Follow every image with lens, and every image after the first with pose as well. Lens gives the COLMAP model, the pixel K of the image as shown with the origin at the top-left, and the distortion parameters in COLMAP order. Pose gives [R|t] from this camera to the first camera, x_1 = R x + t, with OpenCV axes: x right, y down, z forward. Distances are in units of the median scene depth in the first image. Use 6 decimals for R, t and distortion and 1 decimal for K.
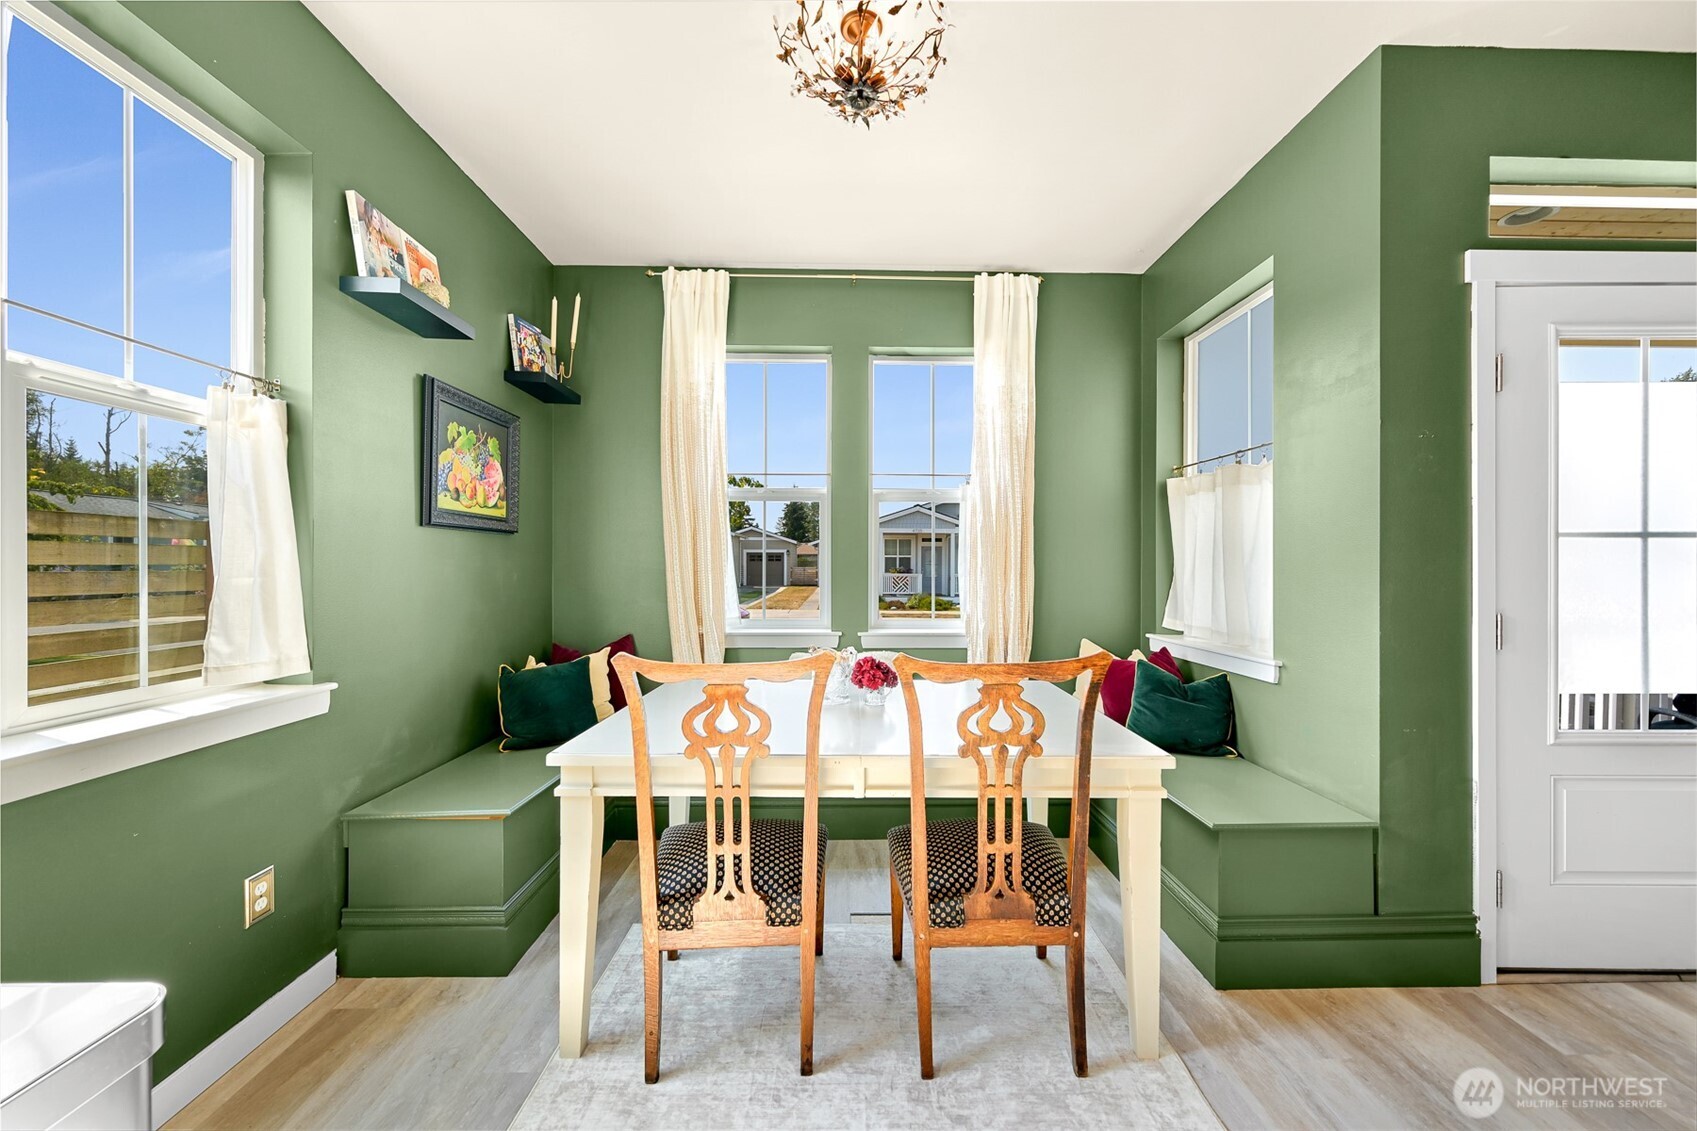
lens RADIAL K [[658.6, 0, 857.2], [0, 658.6, 567.5], [0, 0, 1]] dist [-0.001895, -0.000178]
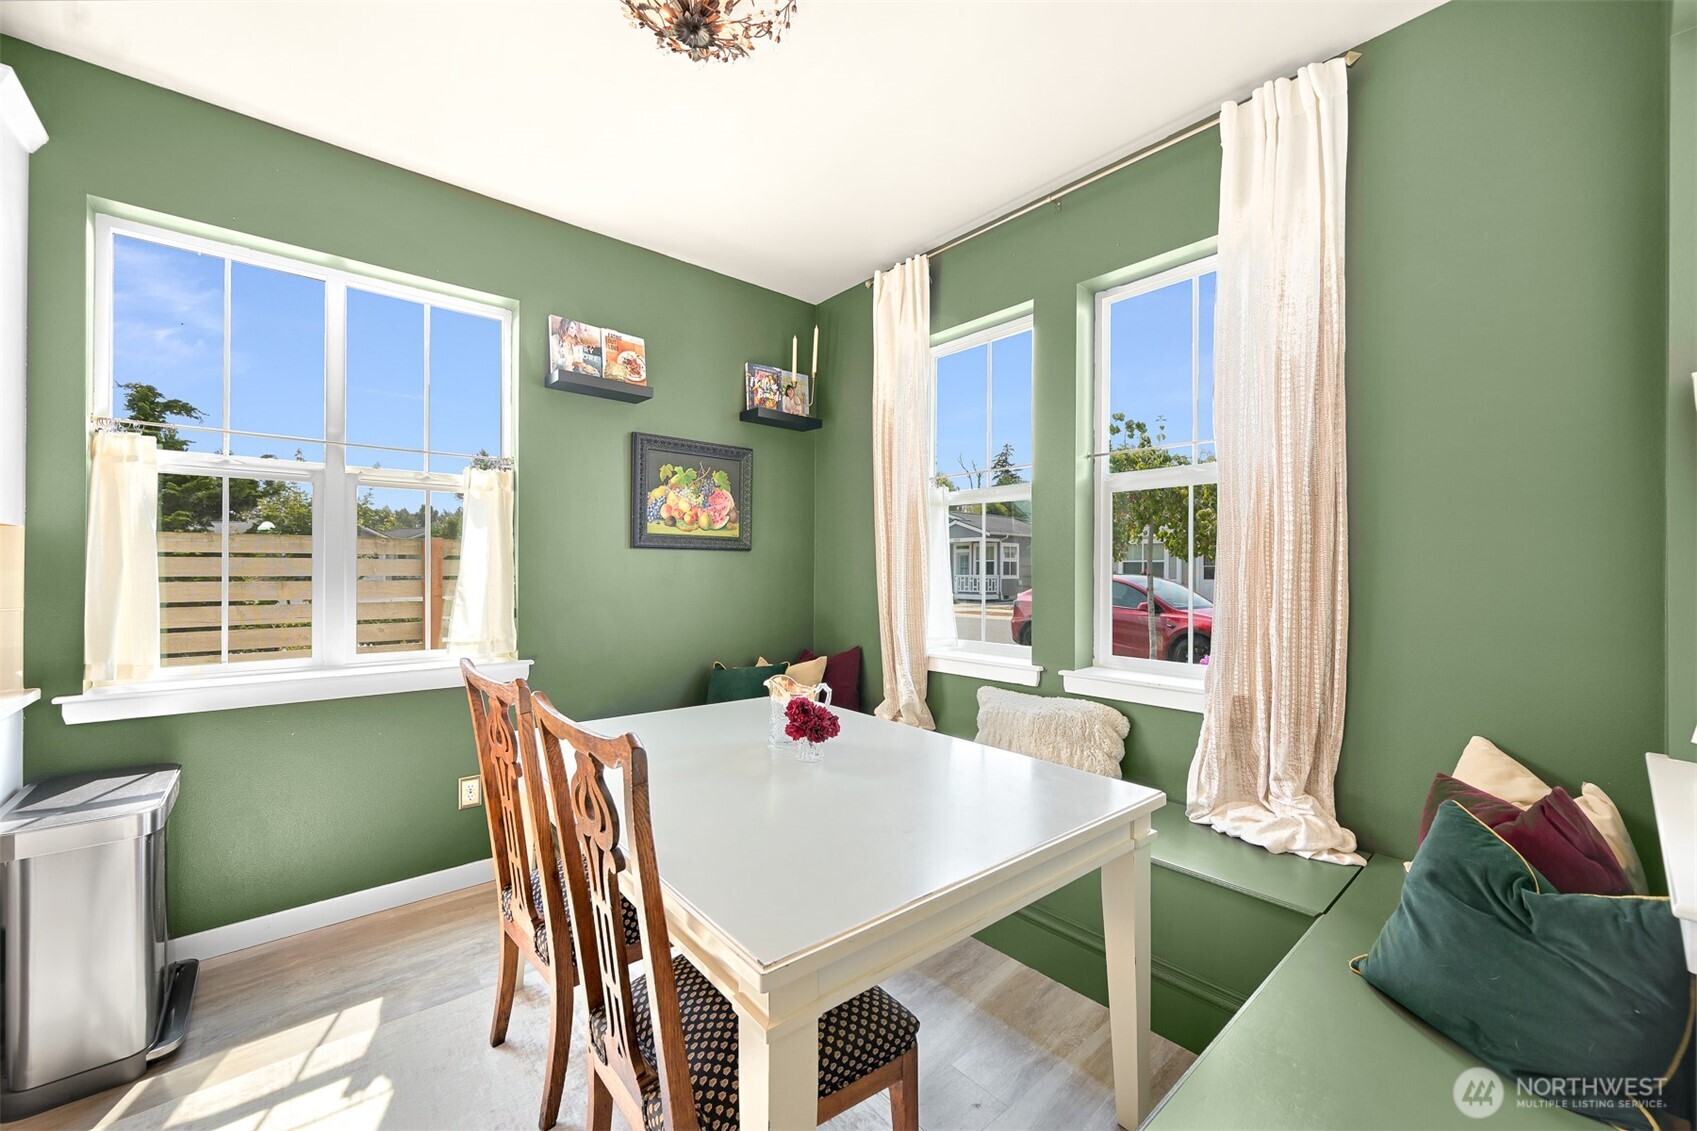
lens RADIAL K [[665.1, 0, 857.8], [0, 665.1, 569.2], [0, 0, 1]] dist [-0.000133, -0.000190]
pose [[0.641751, -0.000822, -0.766912, 0.646140], [-0.004190, 0.999981, -0.004578, -0.017048], [0.766901, 0.006151, 0.641735, 0.501438]]
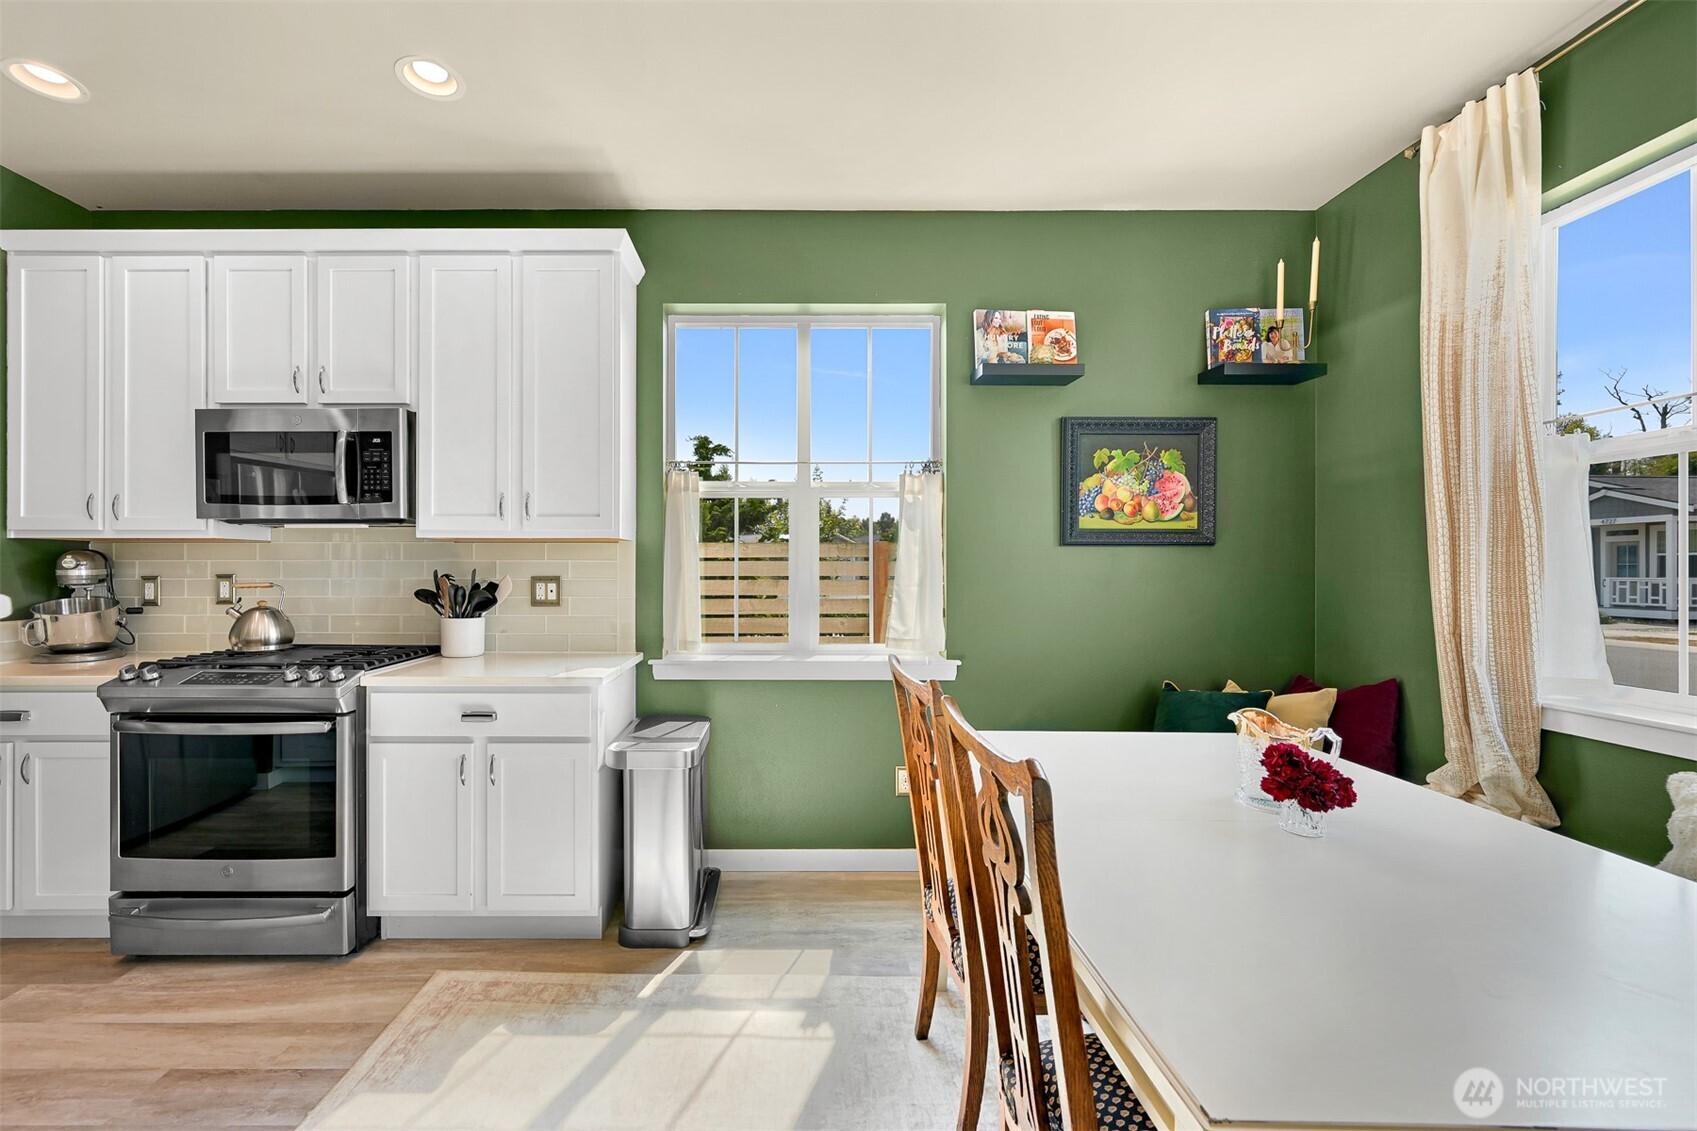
lens RADIAL K [[695.6, 0, 787.3], [0, 695.6, 568.1], [0, 0, 1]] dist [-0.001495, -0.000085]
pose [[-0.023871, -0.004797, -0.999704, 0.605994], [-0.003316, 0.999983, -0.004719, -0.015418], [0.999710, 0.003202, -0.023886, 0.542278]]
